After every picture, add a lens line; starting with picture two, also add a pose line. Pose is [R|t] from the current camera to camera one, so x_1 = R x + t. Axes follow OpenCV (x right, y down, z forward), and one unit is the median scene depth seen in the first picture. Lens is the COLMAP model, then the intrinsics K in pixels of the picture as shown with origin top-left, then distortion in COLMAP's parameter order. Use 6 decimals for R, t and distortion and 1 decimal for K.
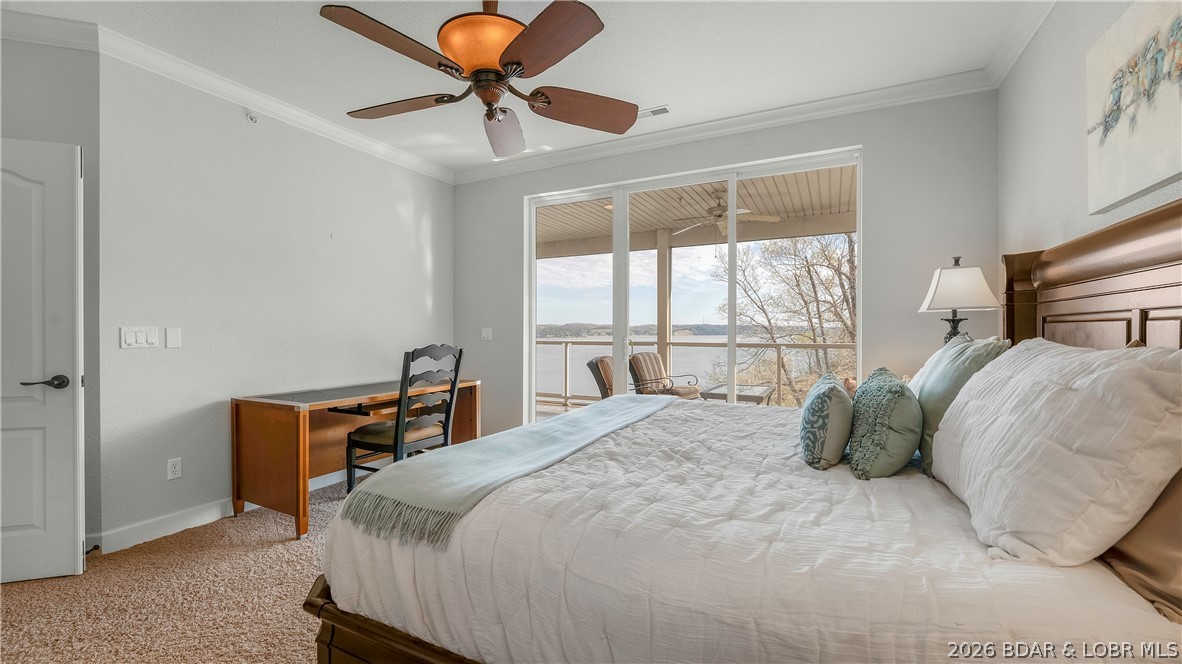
lens RADIAL K [[473.2, 0, 590.3], [0, 473.2, 328.7], [0, 0, 1]] dist [-0.001325, -0.000436]
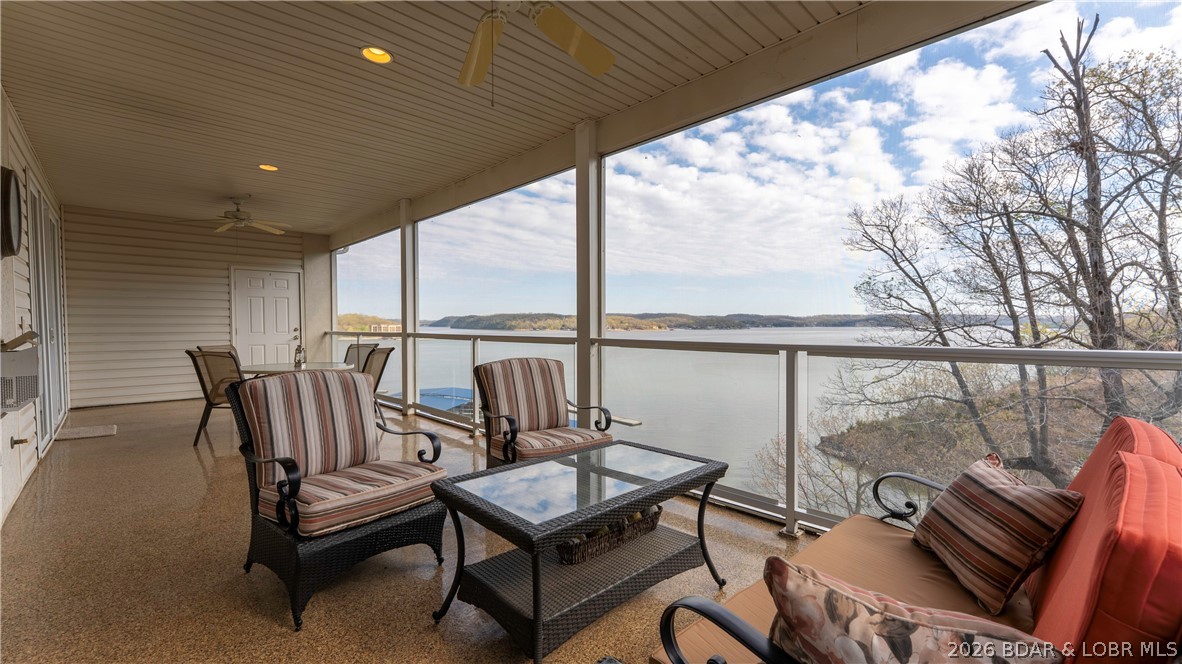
lens RADIAL K [[479.4, 0, 581.0], [0, 479.4, 330.1], [0, 0, 1]] dist [0.000958, -0.000004]
pose [[0.945644, 0.003567, -0.325186, 0.129419], [0.003489, 0.999771, 0.021111, 0.003164], [0.325186, -0.021098, 0.945415, 0.200928]]
